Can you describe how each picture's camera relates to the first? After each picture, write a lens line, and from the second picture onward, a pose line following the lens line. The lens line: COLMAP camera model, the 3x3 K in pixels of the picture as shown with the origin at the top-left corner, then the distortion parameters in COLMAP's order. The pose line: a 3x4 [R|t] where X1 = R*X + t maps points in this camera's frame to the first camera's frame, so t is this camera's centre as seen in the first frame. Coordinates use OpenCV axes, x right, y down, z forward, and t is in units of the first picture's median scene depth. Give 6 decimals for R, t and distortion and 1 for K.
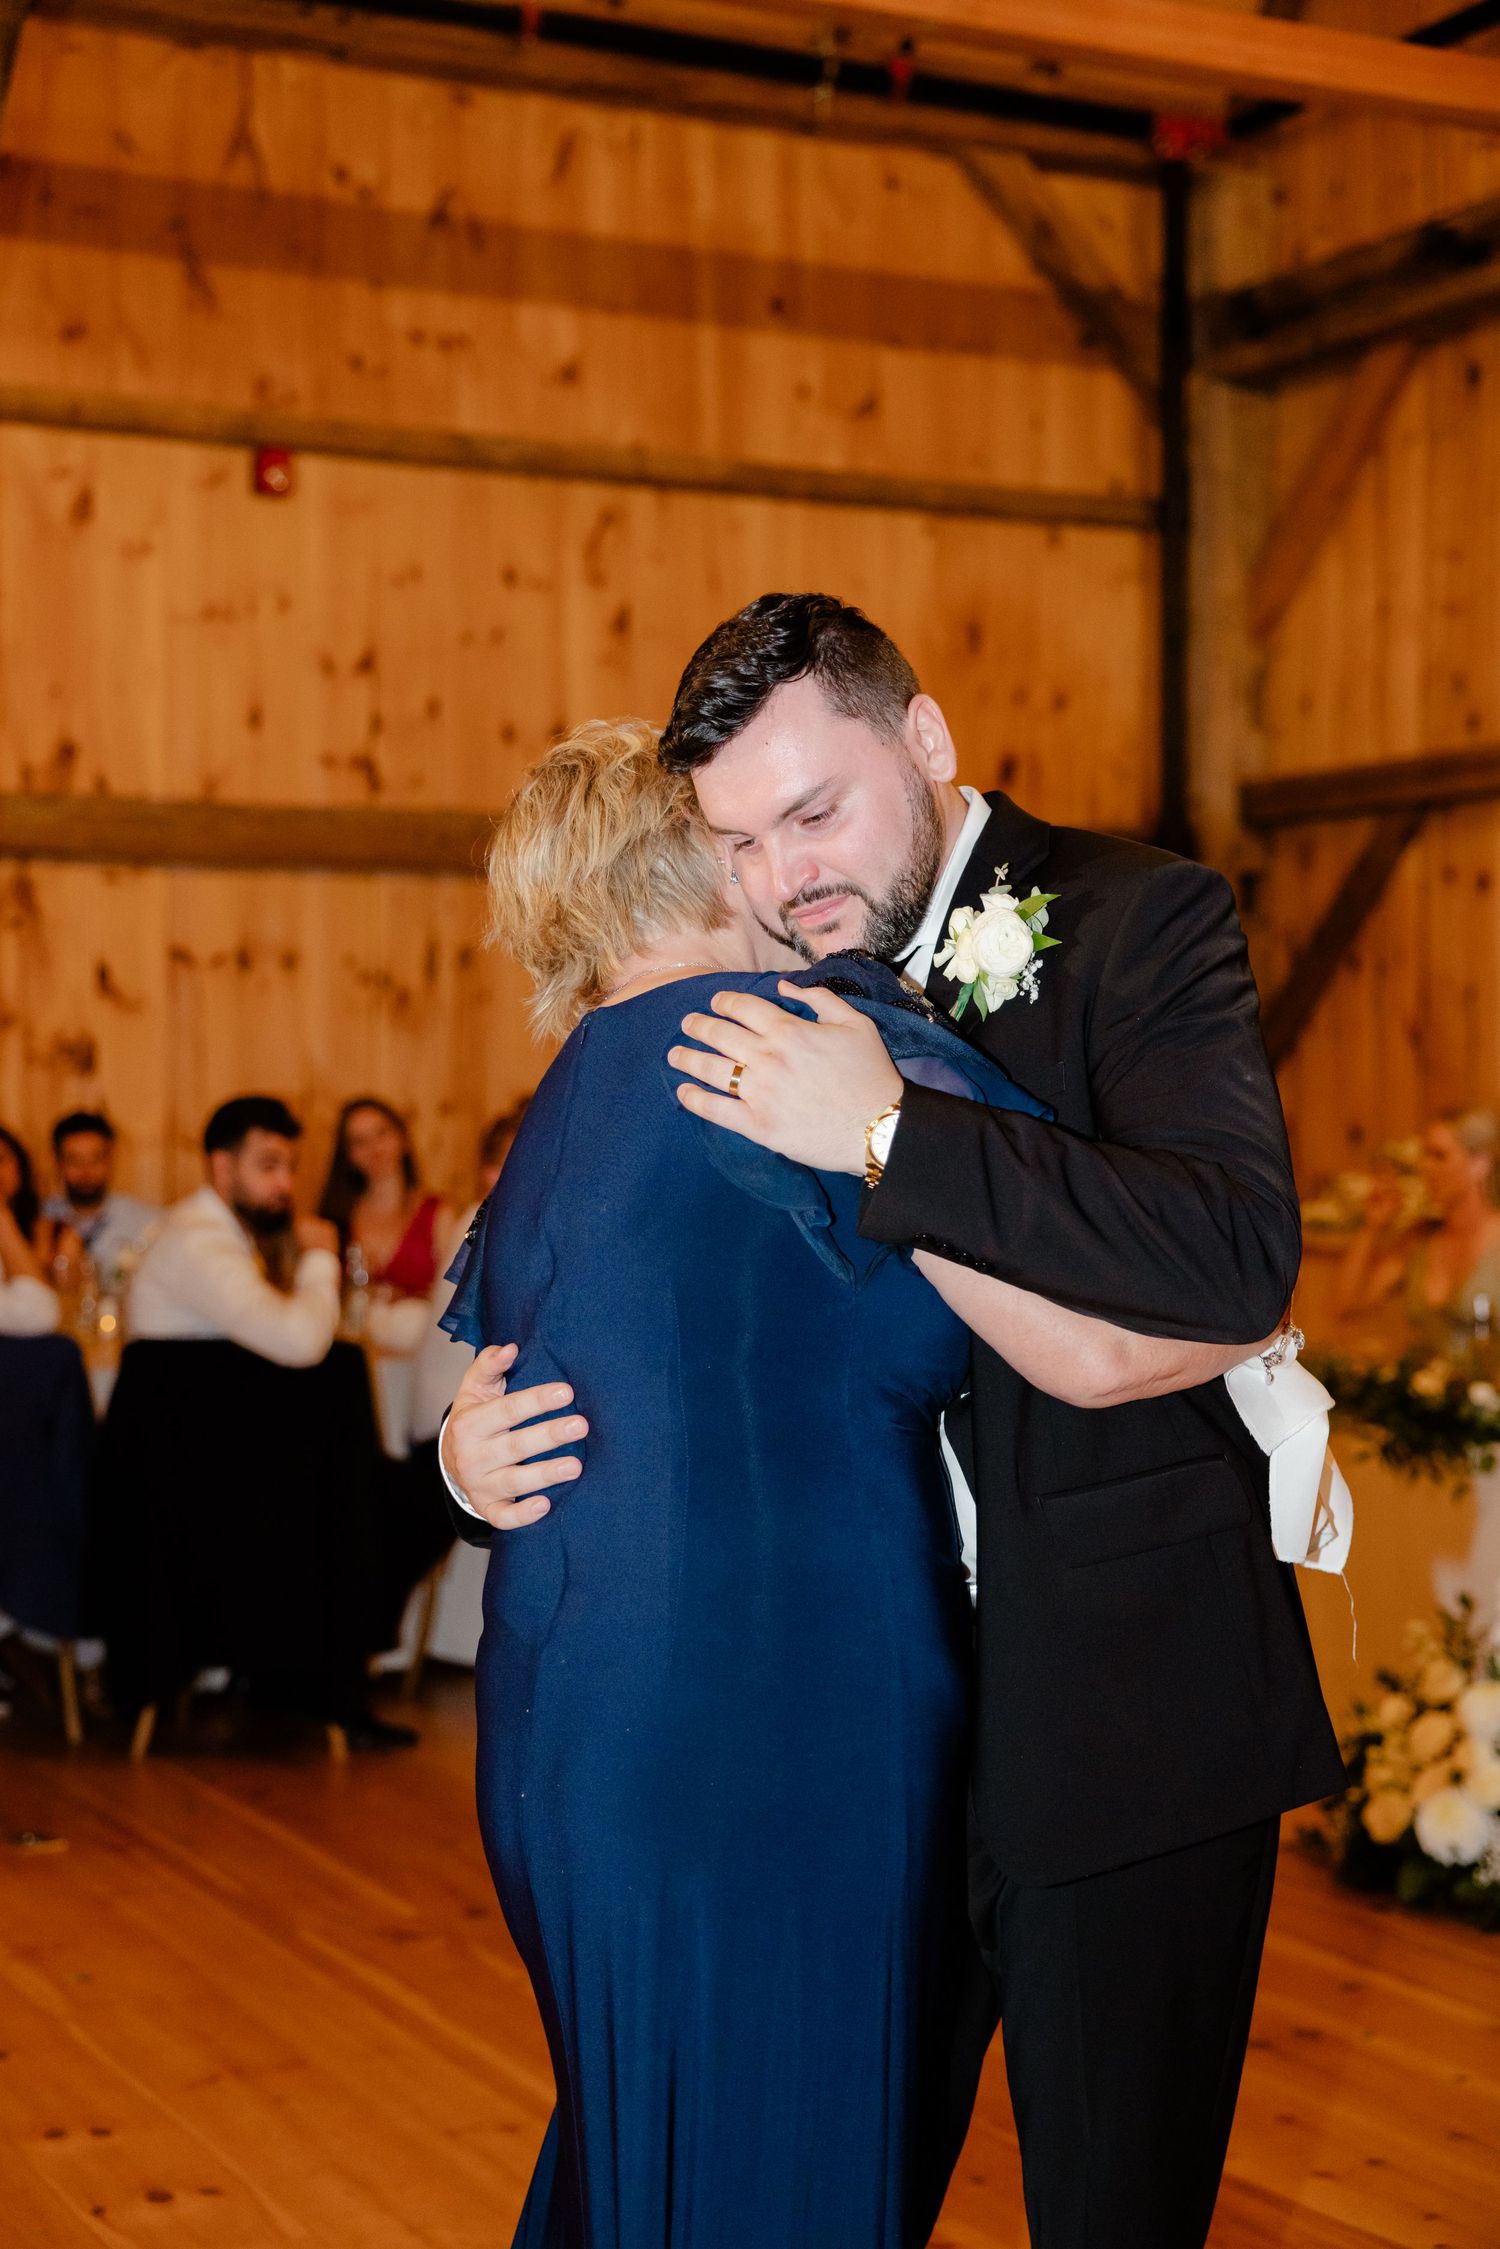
lens RADIAL K [[3256.3, 0, 725.7], [0, 3256.3, 1133.7], [0, 0, 1]] dist [0.024605, -0.010203]
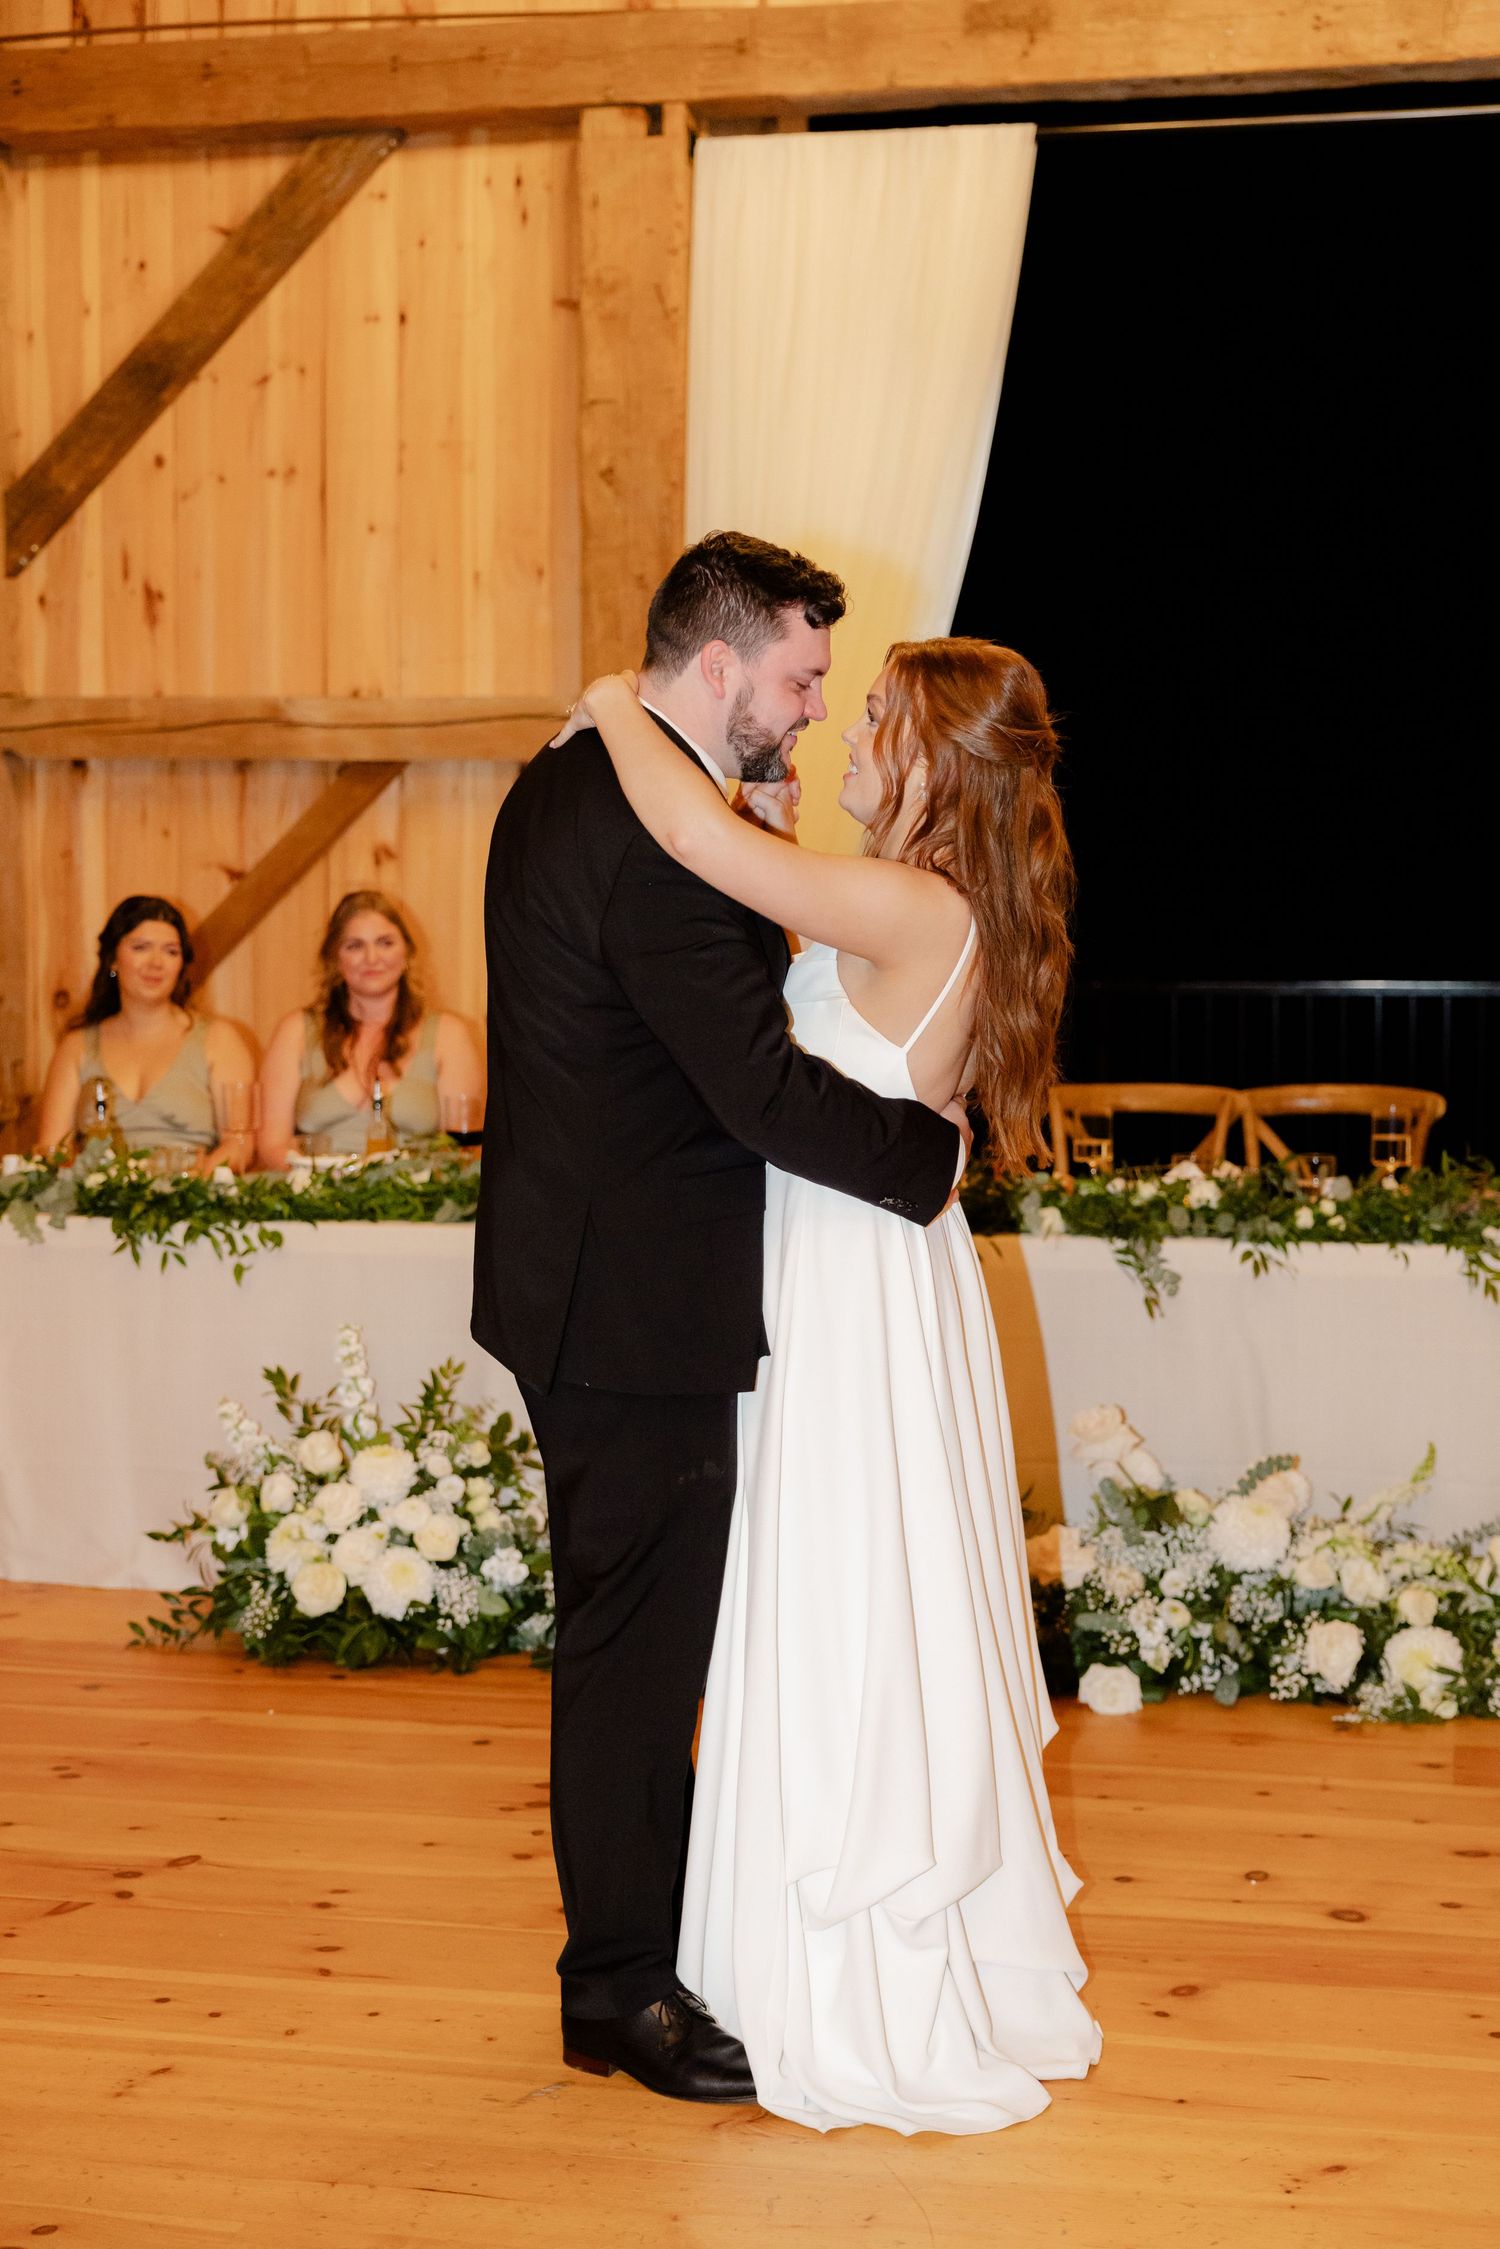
lens RADIAL K [[3229.9, 0, 769.7], [0, 3229.9, 1099.8], [0, 0, 1]] dist [0.000985, 0.048953]
pose [[0.634437, -0.059193, 0.770705, -0.254468], [0.010604, 0.997636, 0.067893, -0.005875], [-0.772902, -0.034901, 0.633565, 0.135163]]
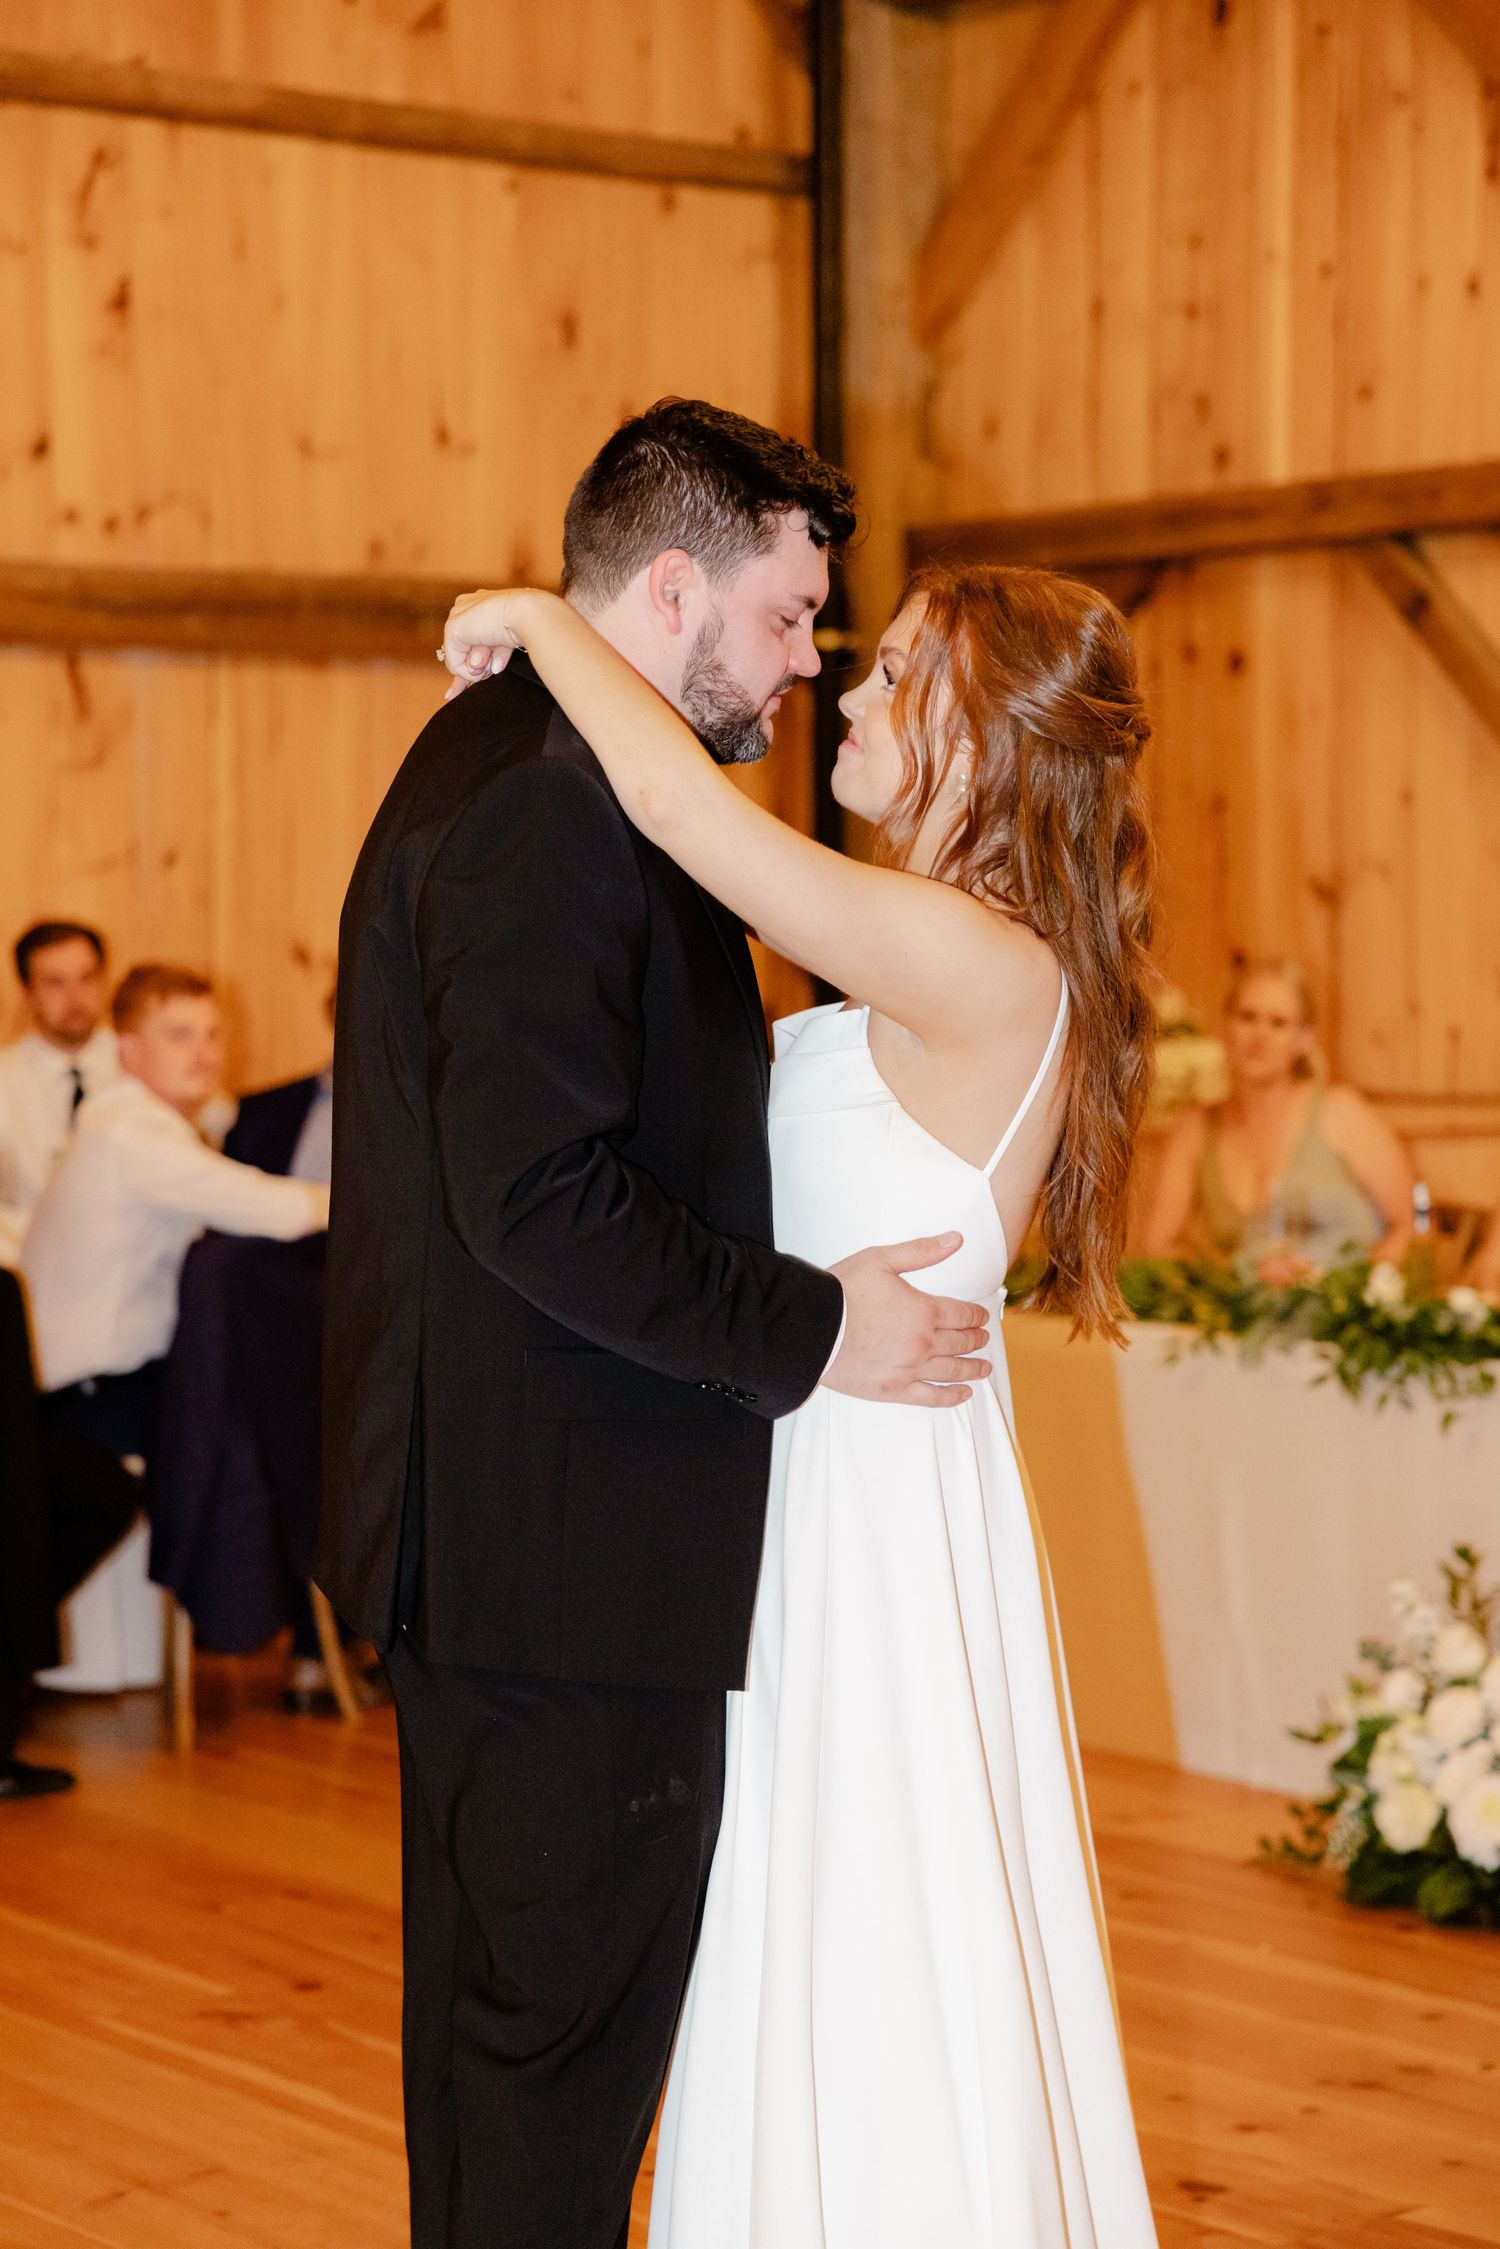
lens RADIAL K [[4444.2, 0, 736.6], [0, 4444.2, 1130.2], [0, 0, 1]] dist [0.019196, 0.126534]
pose [[0.981164, -0.011351, 0.192844, -0.092456], [0.005401, 0.999494, 0.031353, 0.001079], [-0.193102, -0.029721, 0.980728, -0.028028]]
